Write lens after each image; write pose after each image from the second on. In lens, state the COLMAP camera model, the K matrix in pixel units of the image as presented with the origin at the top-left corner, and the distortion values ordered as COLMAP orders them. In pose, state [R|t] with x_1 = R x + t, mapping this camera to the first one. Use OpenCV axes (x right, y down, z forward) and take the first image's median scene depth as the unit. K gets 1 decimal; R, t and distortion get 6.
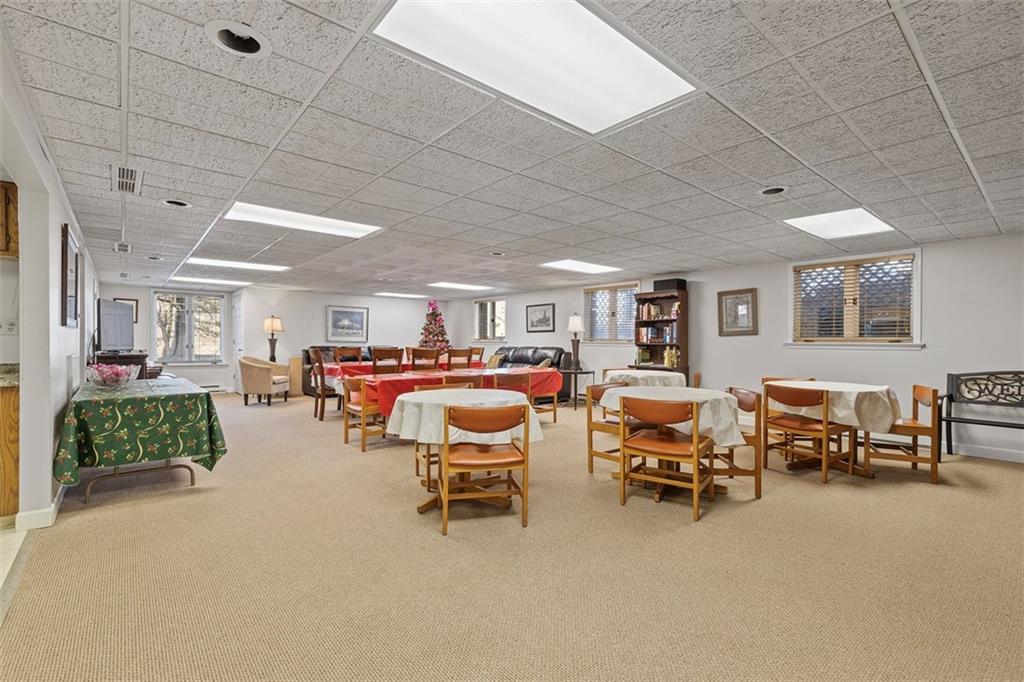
lens RADIAL K [[461.7, 0, 512.2], [0, 461.7, 343.6], [0, 0, 1]] dist [-0.001243, -0.000144]
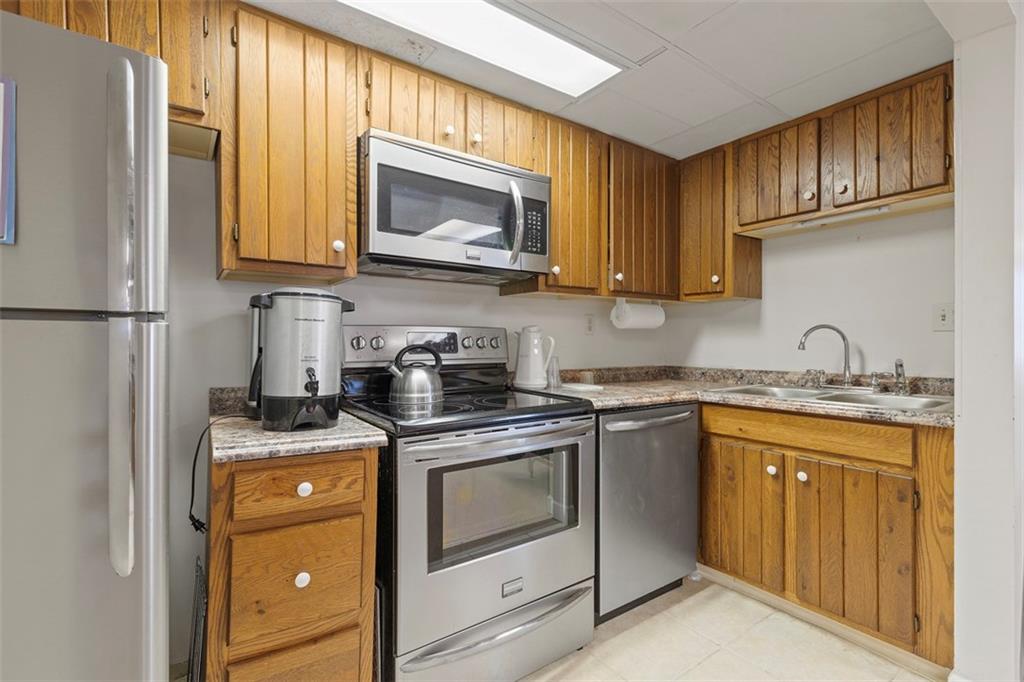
lens RADIAL K [[461.7, 0, 512.8], [0, 461.7, 342.3], [0, 0, 1]] dist [-0.001243, -0.000144]
pose [[-0.096525, 0.001459, -0.995329, -0.503915], [-0.005007, 0.999986, 0.001951, -0.003567], [0.995318, 0.005172, -0.096517, 0.553778]]
